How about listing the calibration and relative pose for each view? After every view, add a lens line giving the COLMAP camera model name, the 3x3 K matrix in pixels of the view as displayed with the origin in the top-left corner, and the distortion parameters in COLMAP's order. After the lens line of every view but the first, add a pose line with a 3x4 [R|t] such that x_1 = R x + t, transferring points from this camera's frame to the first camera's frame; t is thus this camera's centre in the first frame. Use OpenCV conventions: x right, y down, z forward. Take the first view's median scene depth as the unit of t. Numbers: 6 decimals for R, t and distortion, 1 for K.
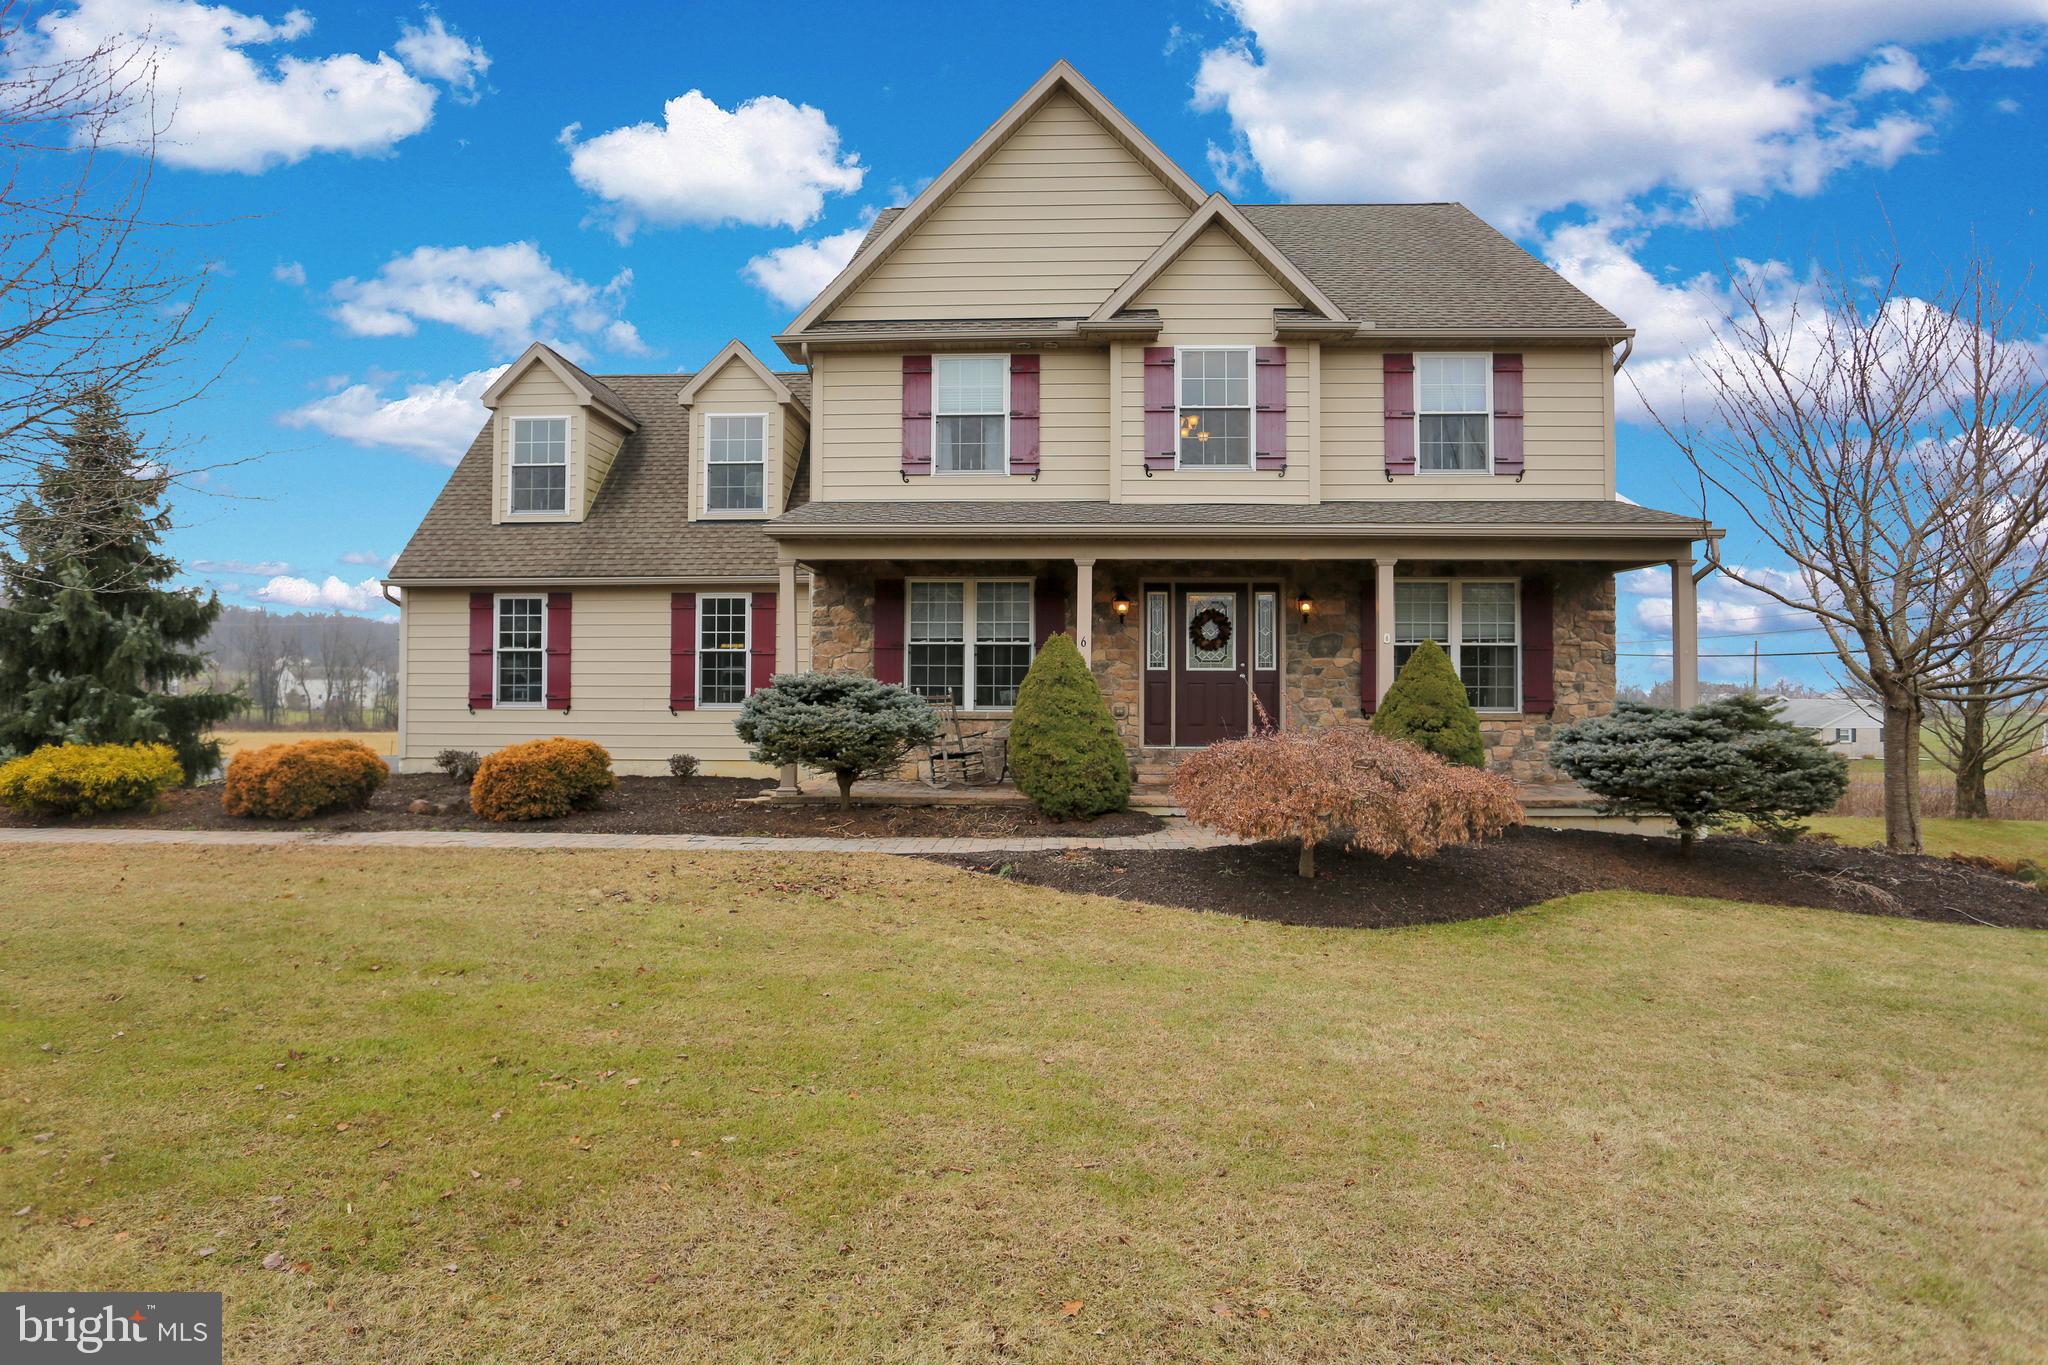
lens RADIAL K [[1248.4, 0, 1027.3], [0, 1248.4, 682.6], [0, 0, 1]] dist [0.000675, 0.000062]
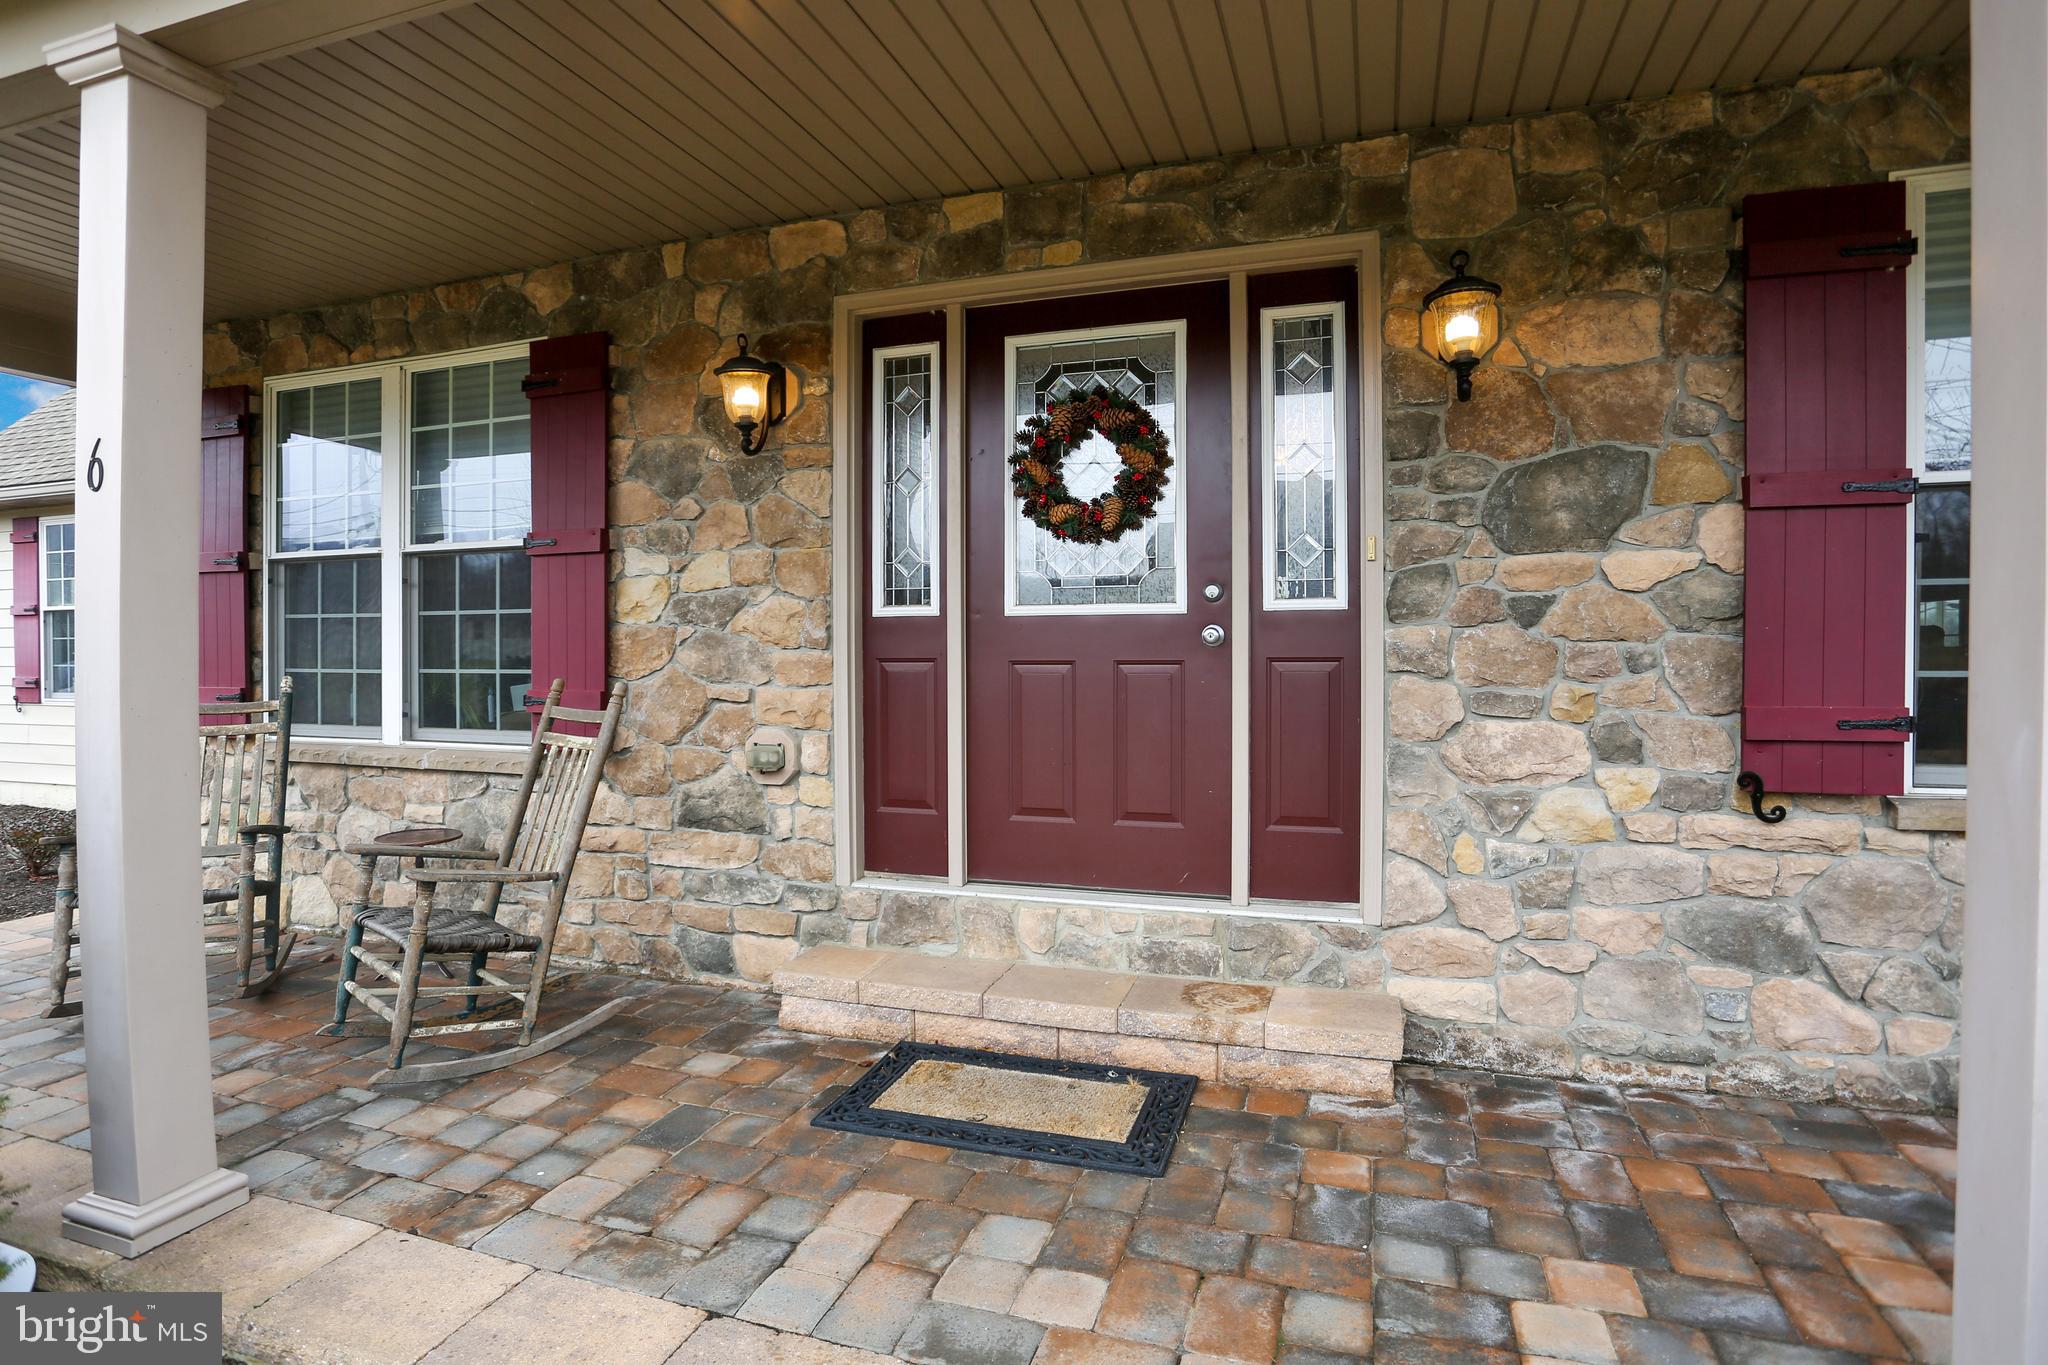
lens RADIAL K [[994.0, 0, 1012.2], [0, 994.0, 668.5], [0, 0, 1]] dist [-0.022525, -0.000413]
pose [[0.937931, -0.000250, -0.346821, 0.206012], [0.007512, 0.999780, 0.019595, -0.002368], [0.346740, -0.020984, 0.937727, 0.790399]]
